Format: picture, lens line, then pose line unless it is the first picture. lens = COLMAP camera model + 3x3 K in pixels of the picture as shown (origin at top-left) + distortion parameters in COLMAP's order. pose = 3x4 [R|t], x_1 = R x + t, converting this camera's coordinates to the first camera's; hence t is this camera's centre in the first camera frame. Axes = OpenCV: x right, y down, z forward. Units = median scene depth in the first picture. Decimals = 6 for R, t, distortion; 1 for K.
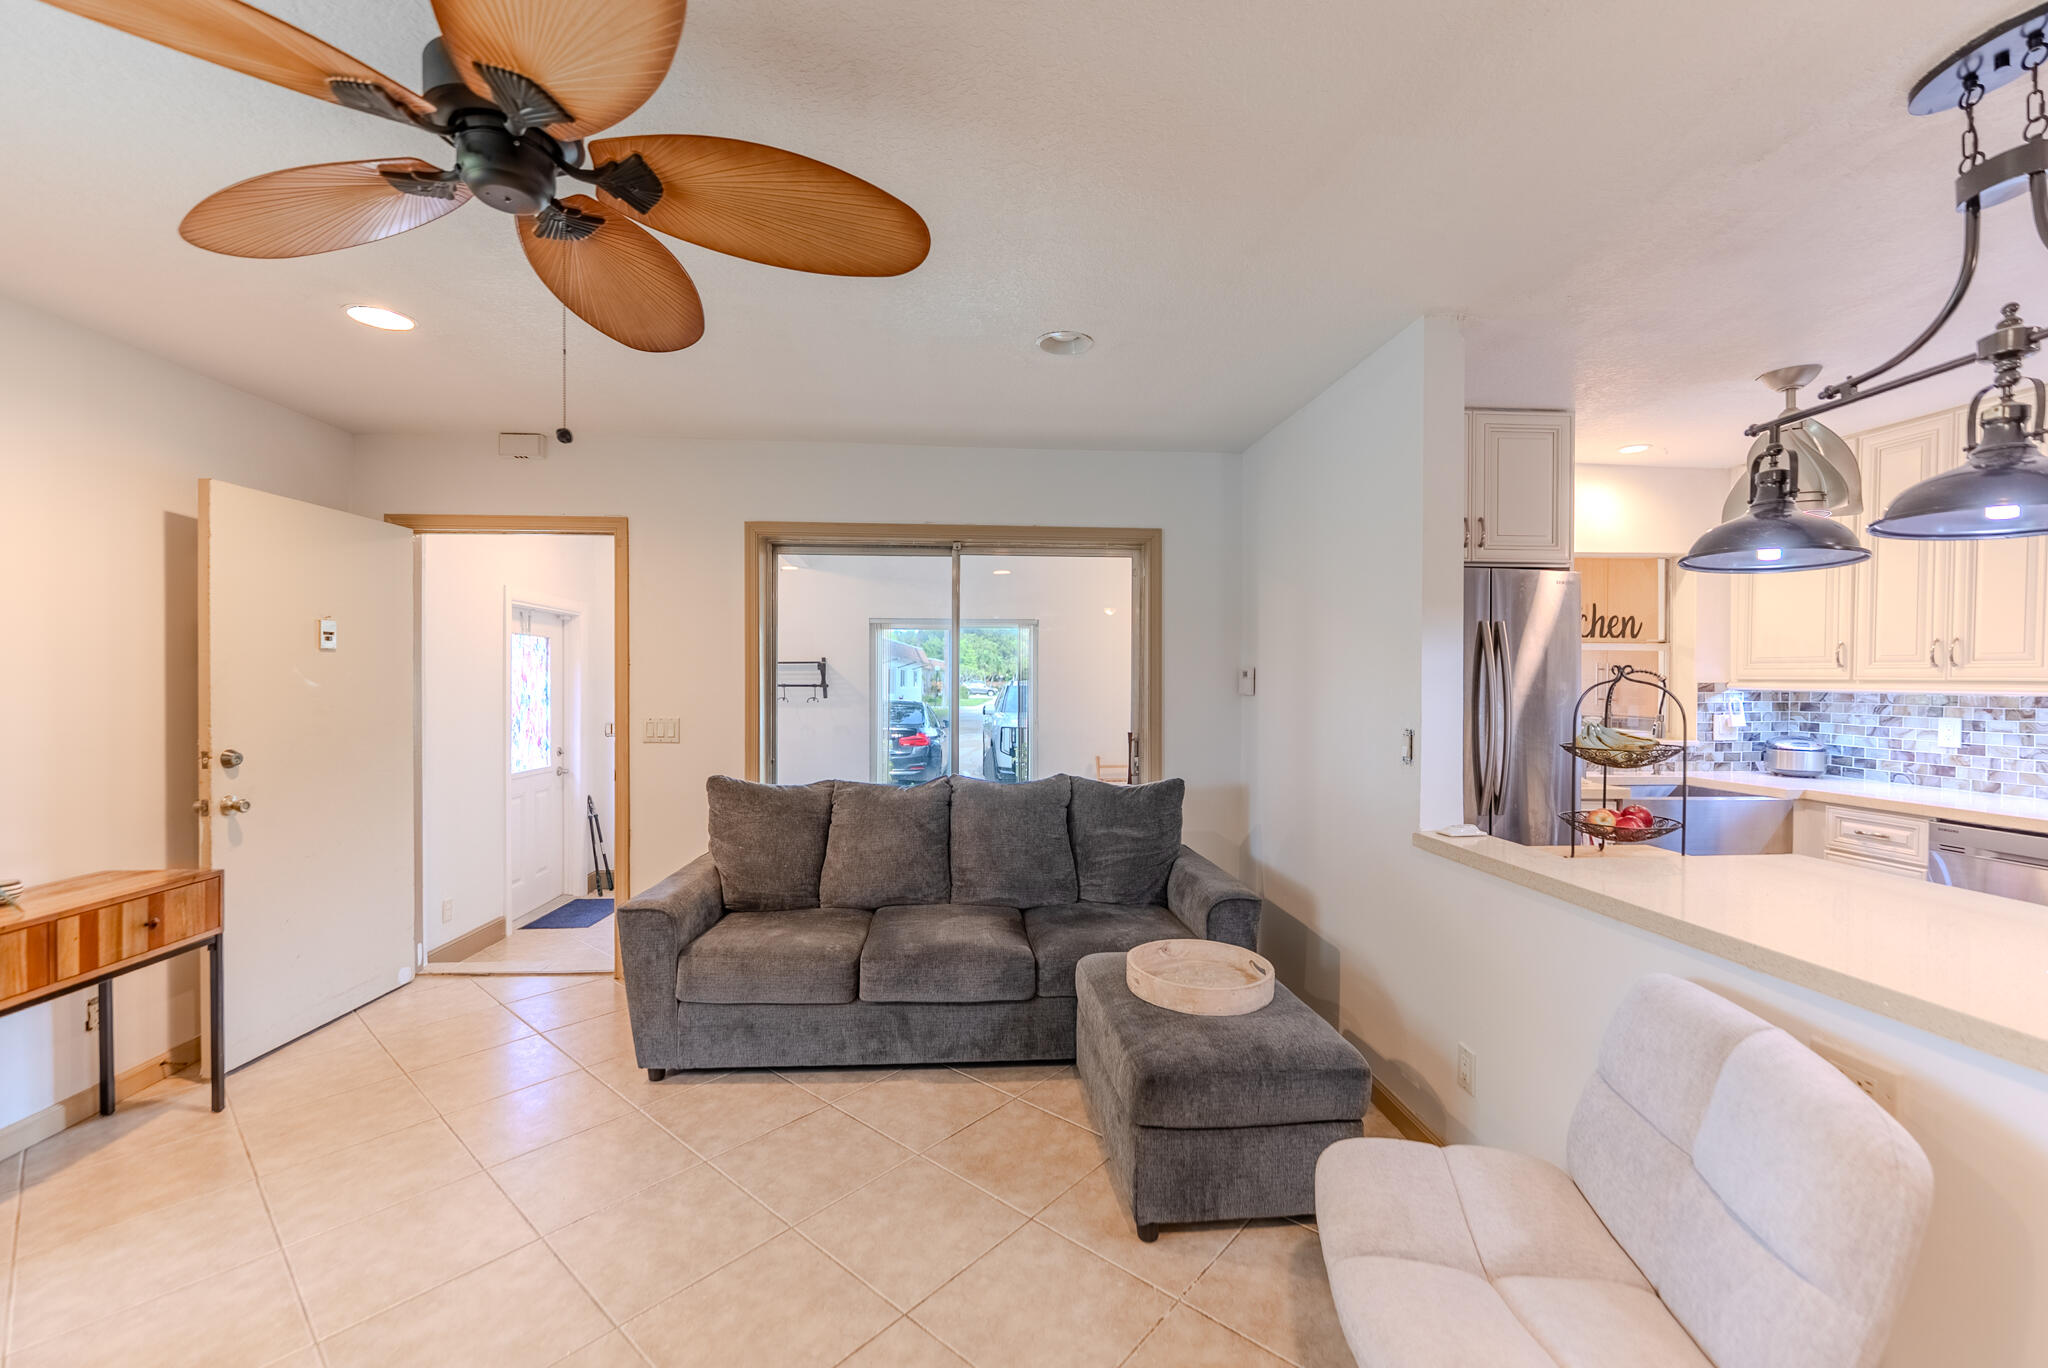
lens RADIAL K [[818.0, 0, 1017.7], [0, 818.0, 689.3], [0, 0, 1]] dist [-0.000954, -0.000768]
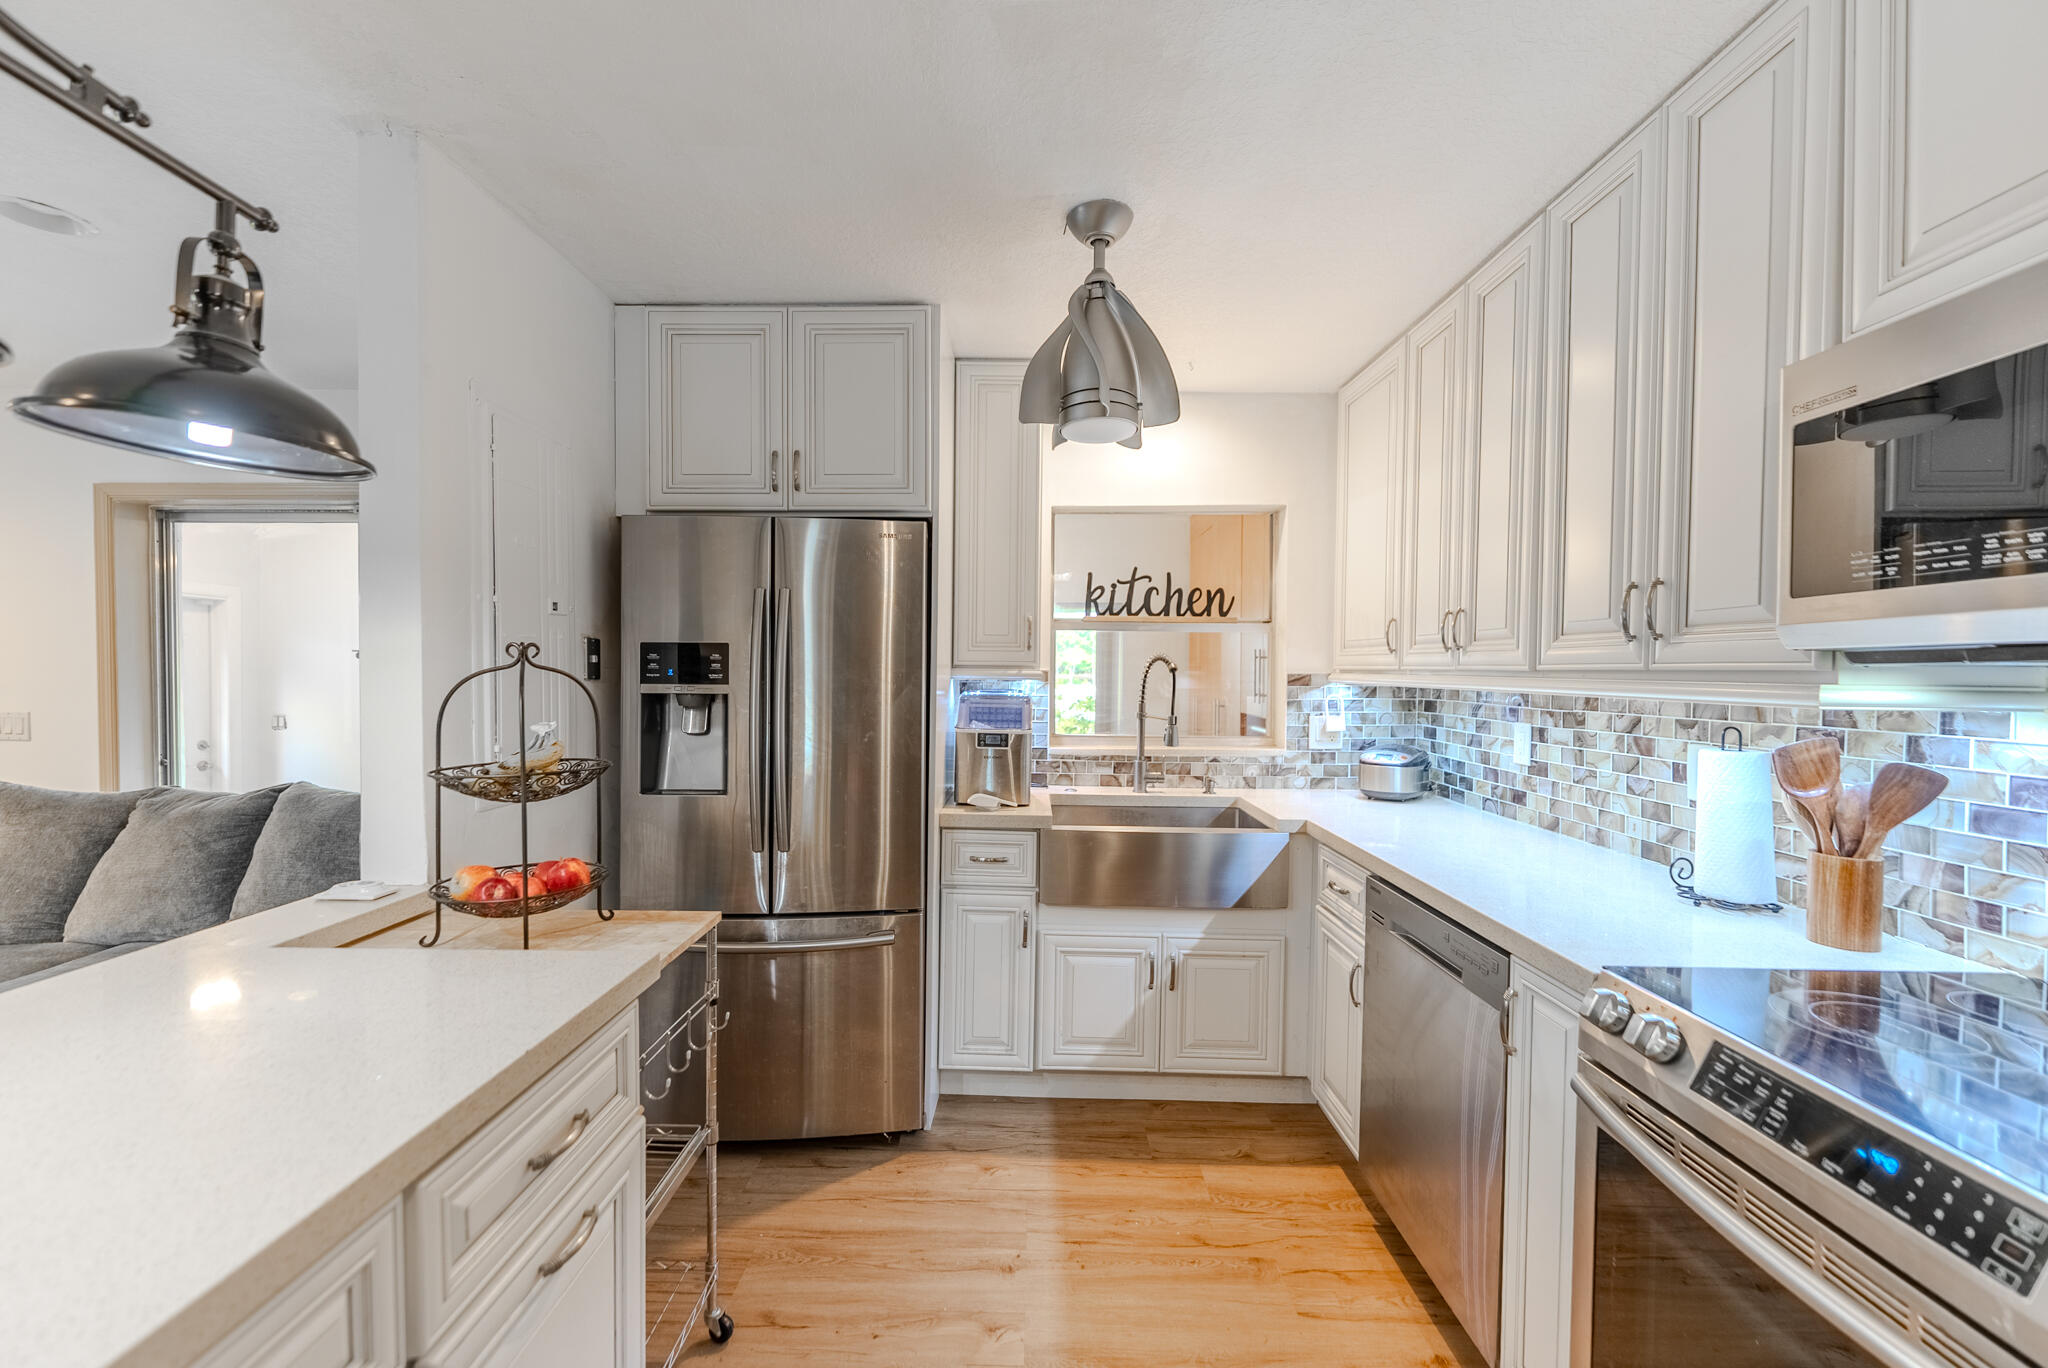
lens RADIAL K [[818.0, 0, 1017.7], [0, 818.0, 689.3], [0, 0, 1]] dist [-0.000954, -0.000768]
pose [[0.996288, 0.003665, -0.086006, 0.791921], [-0.002905, 0.999956, 0.008956, 0.000287], [0.086035, -0.008673, 0.996254, 0.259630]]
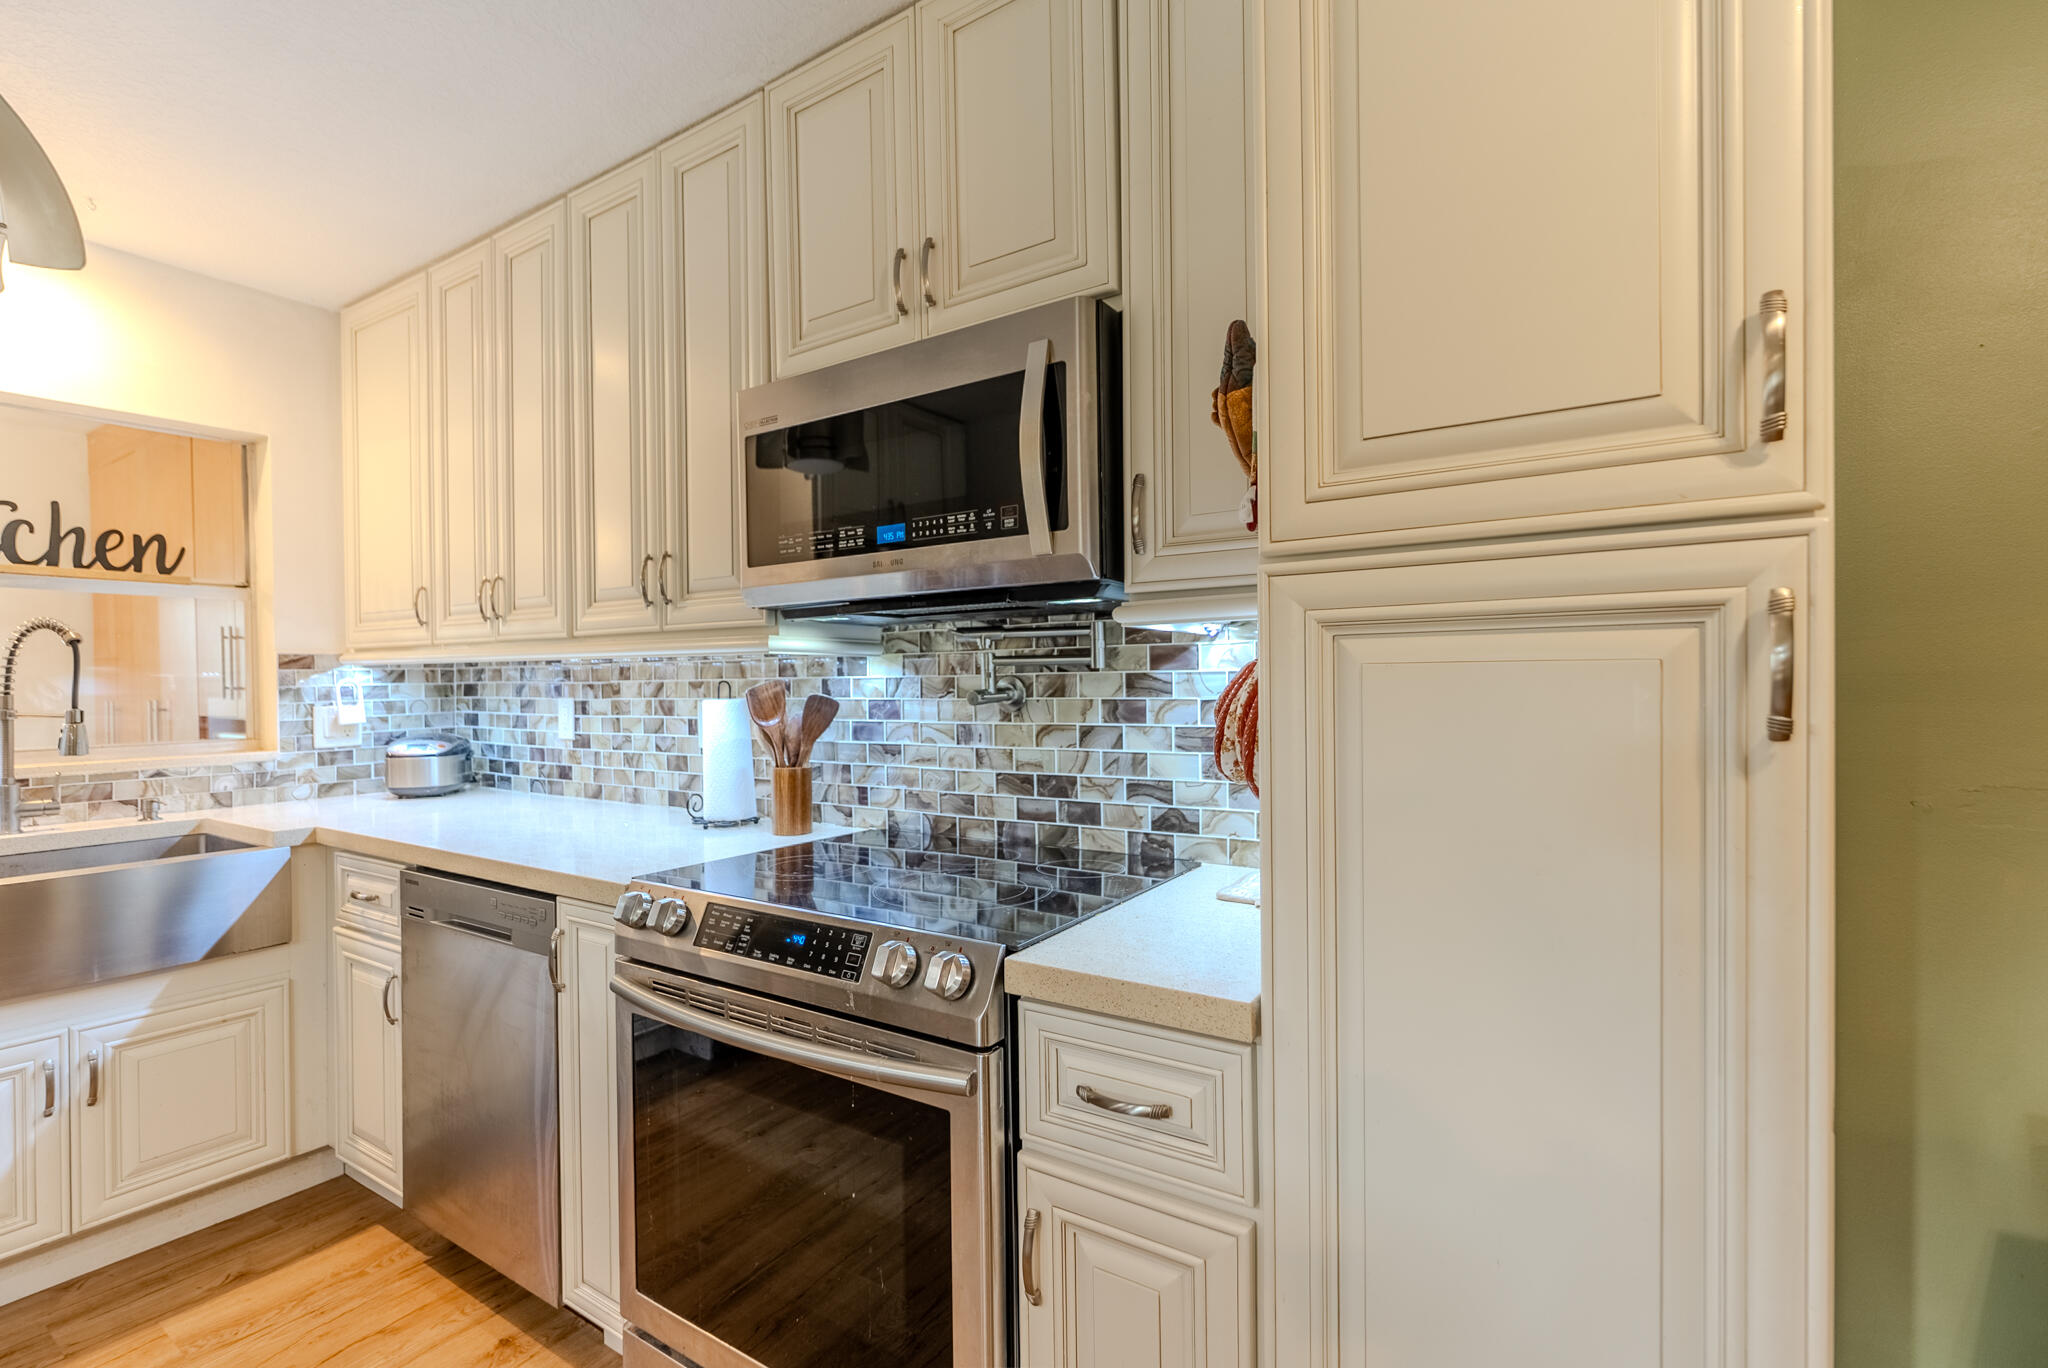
lens RADIAL K [[912.0, 0, 1017.6], [0, 912.0, 689.3], [0, 0, 1]] dist [-0.001364, -0.000539]
pose [[0.605866, -0.021319, 0.795281, 0.772381], [0.024821, 0.999661, 0.007888, 0.031869], [-0.795179, 0.014961, 0.606190, 0.204377]]
